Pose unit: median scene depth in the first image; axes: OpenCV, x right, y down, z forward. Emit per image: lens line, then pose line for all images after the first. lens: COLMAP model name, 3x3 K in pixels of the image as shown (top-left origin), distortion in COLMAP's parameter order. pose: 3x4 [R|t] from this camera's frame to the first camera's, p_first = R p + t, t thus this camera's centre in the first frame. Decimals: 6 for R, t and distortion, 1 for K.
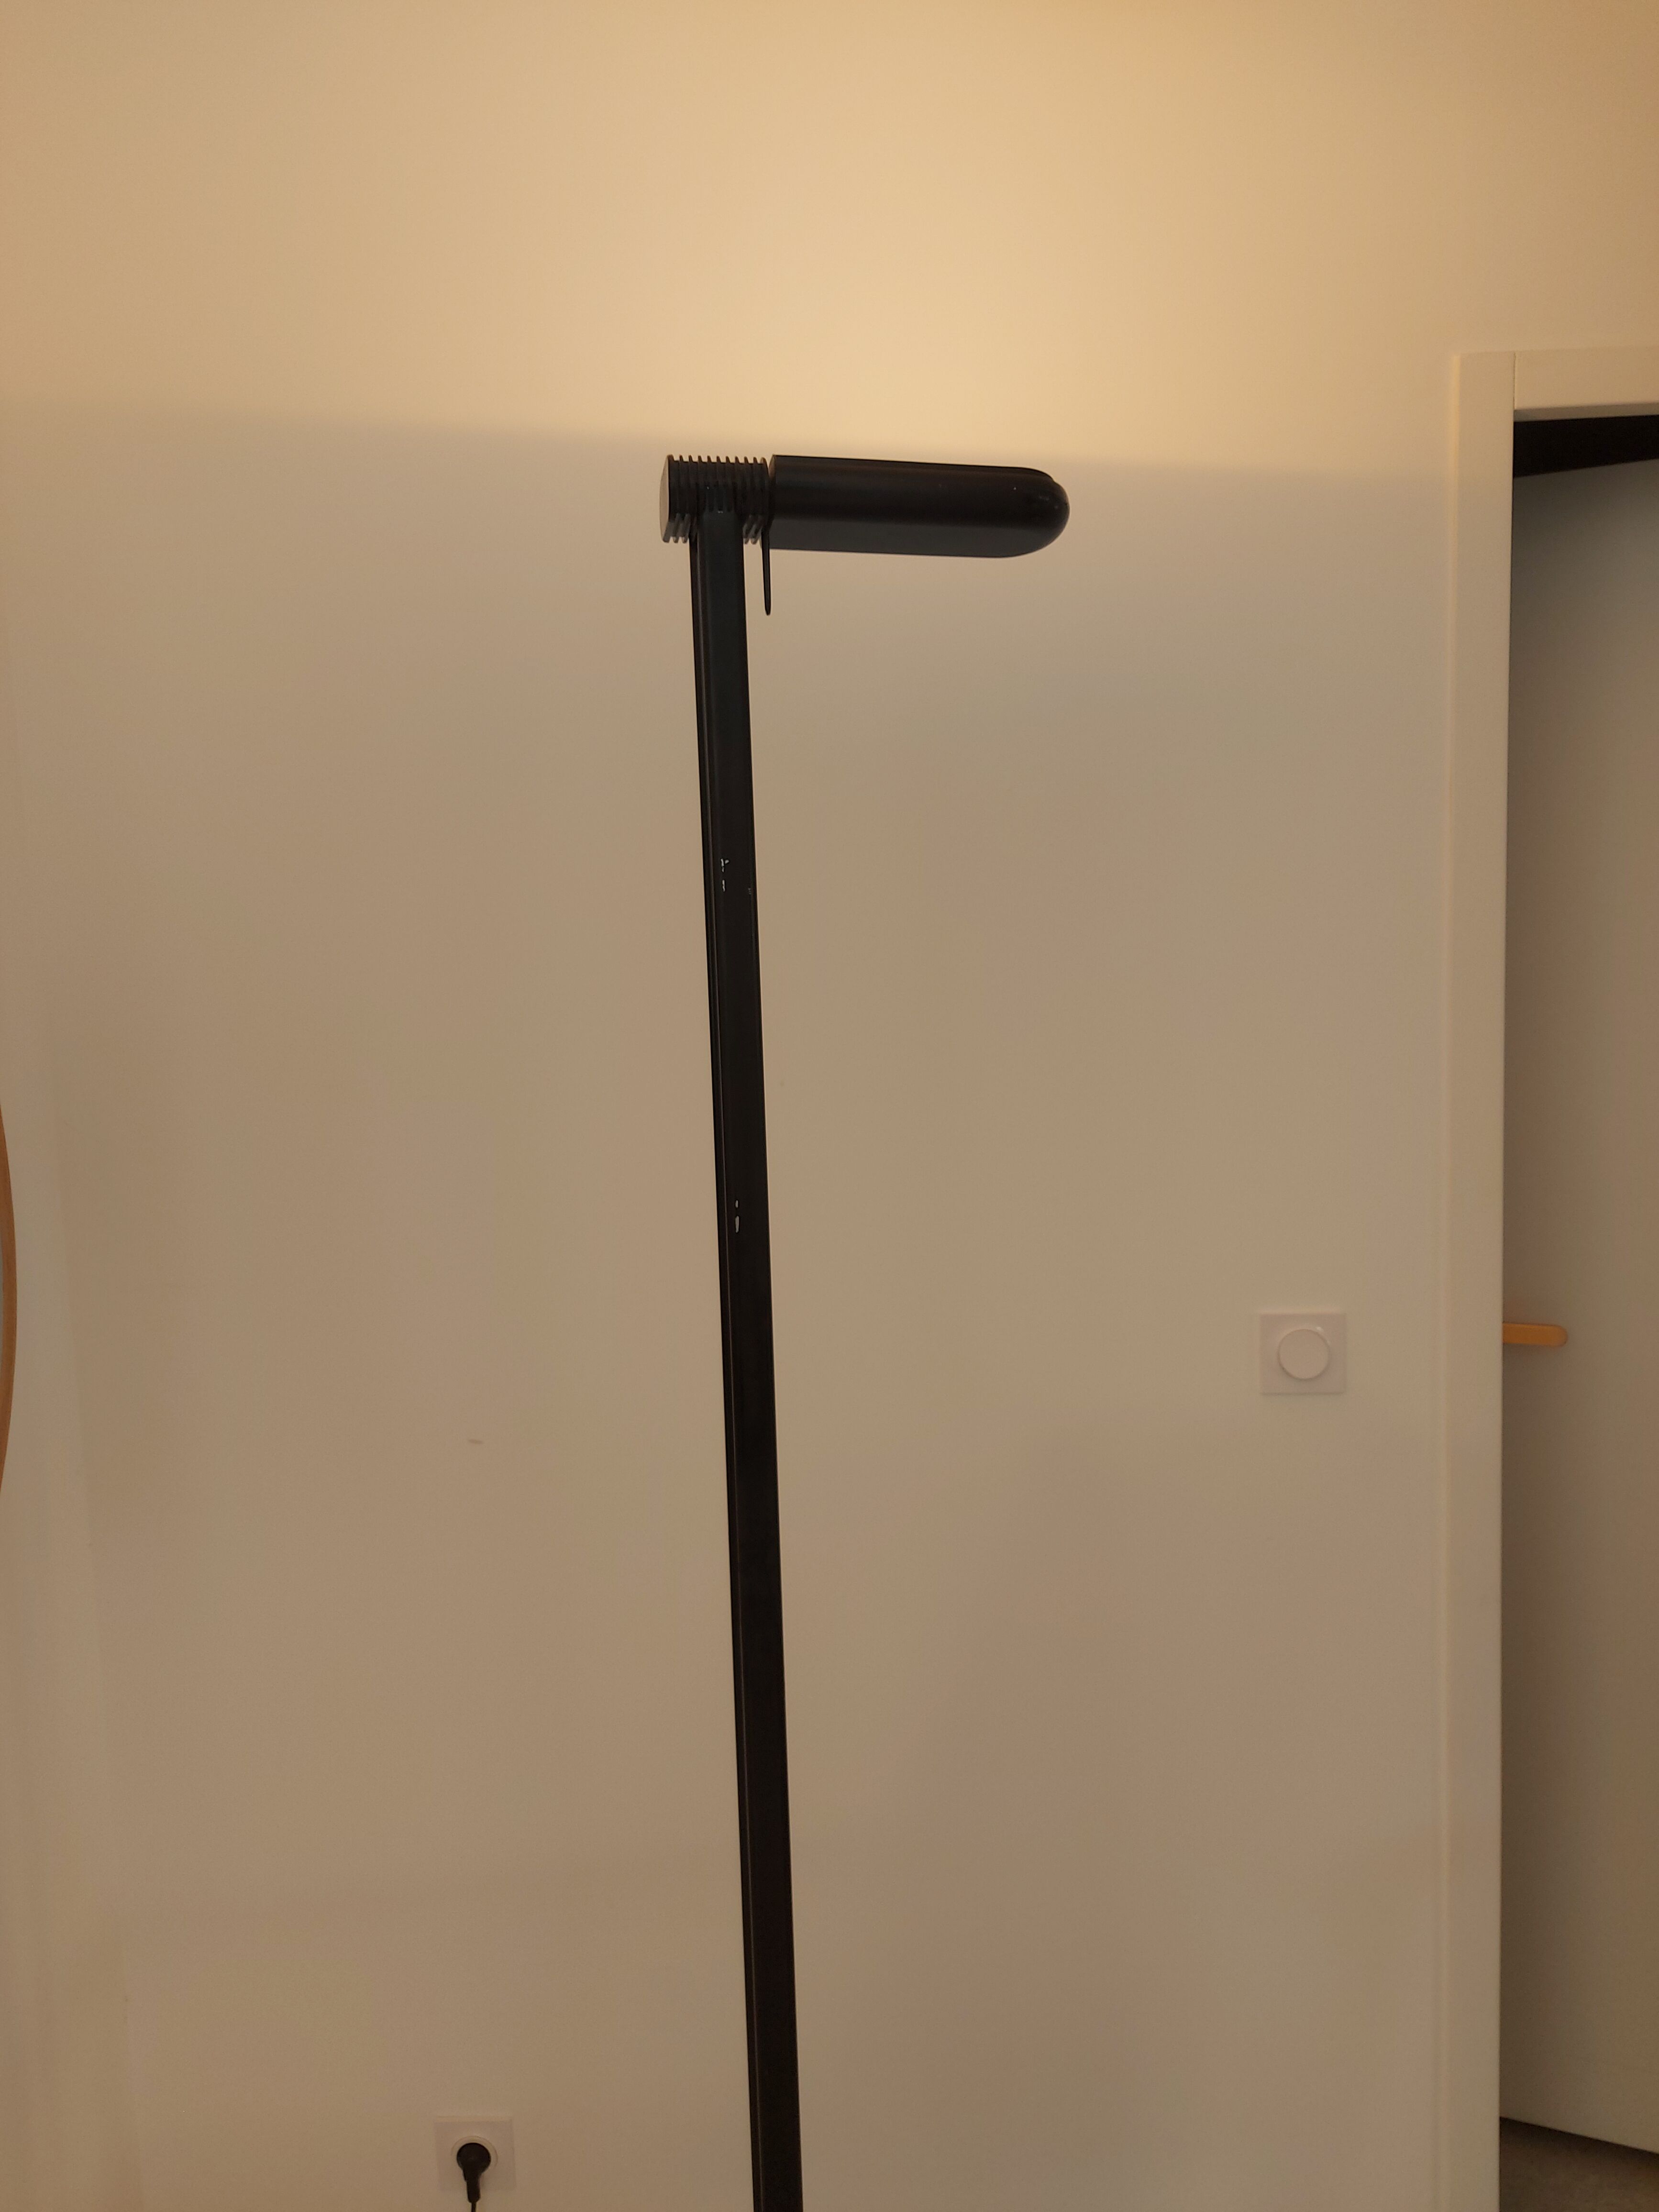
lens RADIAL K [[1567.2, 0, 864.6], [0, 1567.2, 1146.1], [0, 0, 1]] dist [0.069752, -0.085533]
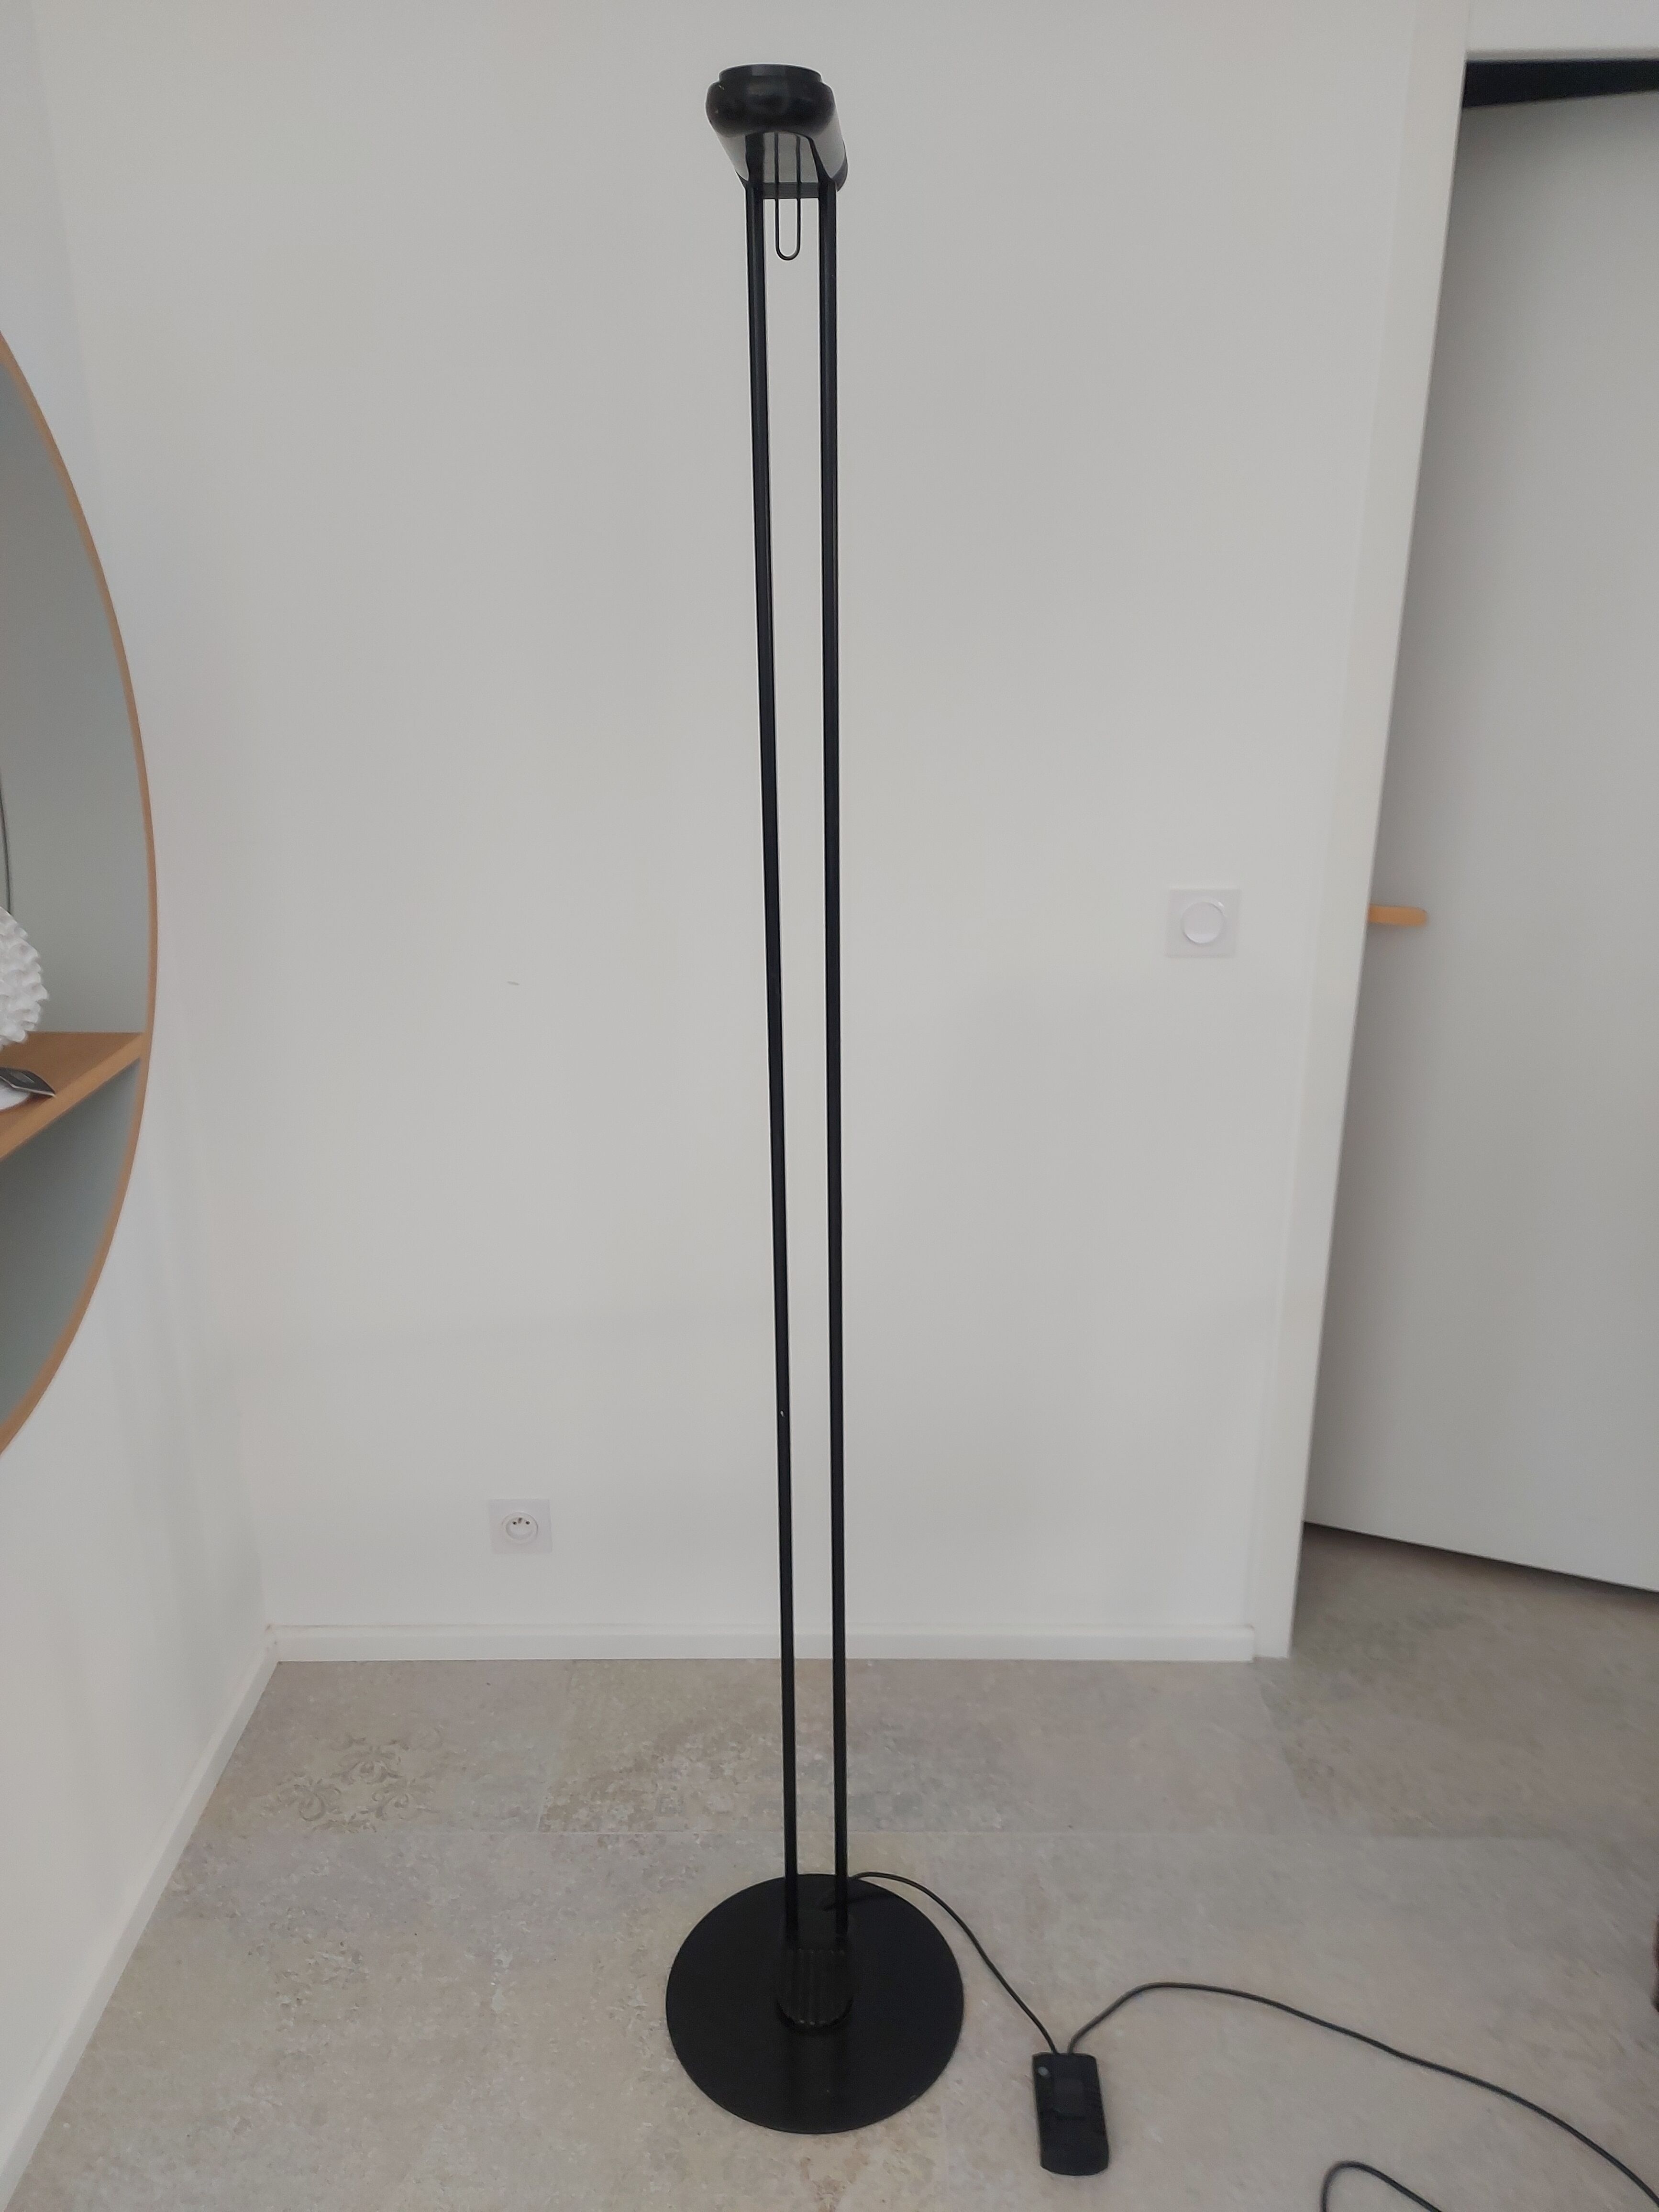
lens RADIAL K [[1567.2, 0, 820.6], [0, 1567.2, 1118.0], [0, 0, 1]] dist [0.069752, -0.085533]
pose [[0.999007, 0.019824, 0.039911, -0.086994], [-0.028310, 0.973979, 0.224865, 0.023930], [-0.034415, -0.225771, 0.973572, -0.289950]]
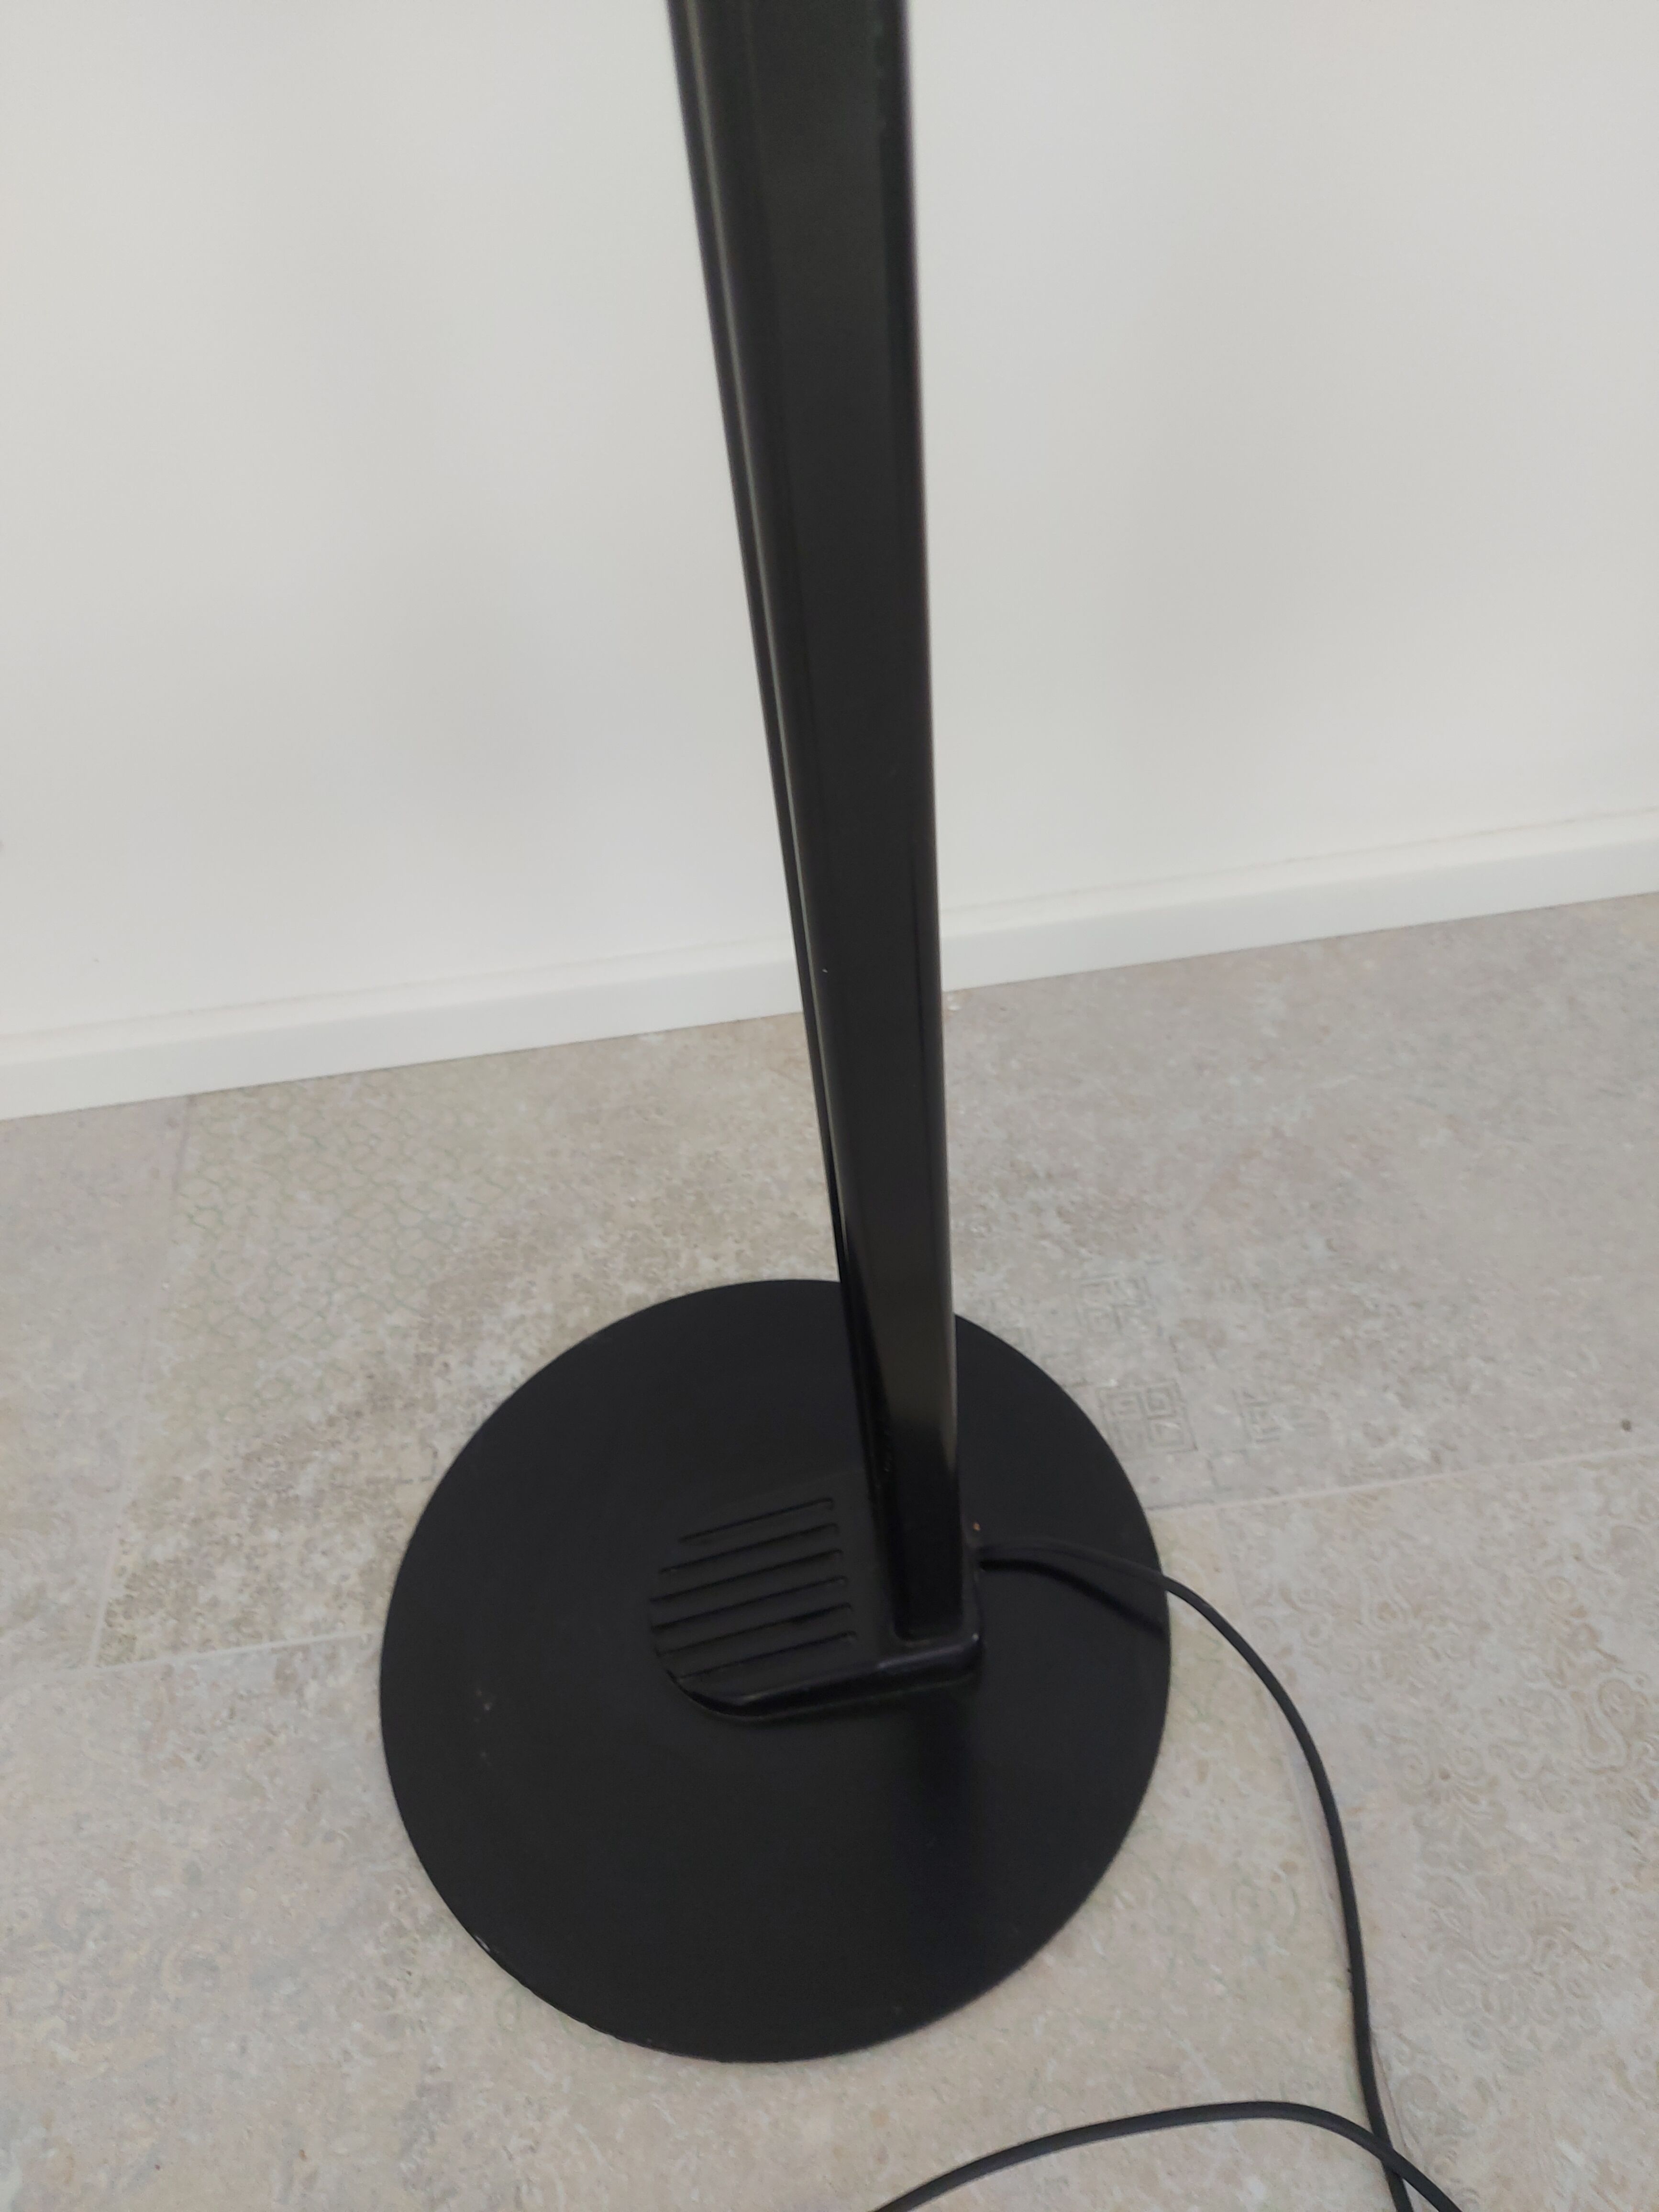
lens RADIAL K [[1567.2, 0, 824.9], [0, 1567.2, 1108.6], [0, 0, 1]] dist [0.069752, -0.085533]
pose [[0.987226, -0.143759, 0.068695, -0.051344], [0.056651, 0.719698, 0.691972, 0.701413], [-0.148917, -0.679241, 0.718649, 1.028625]]
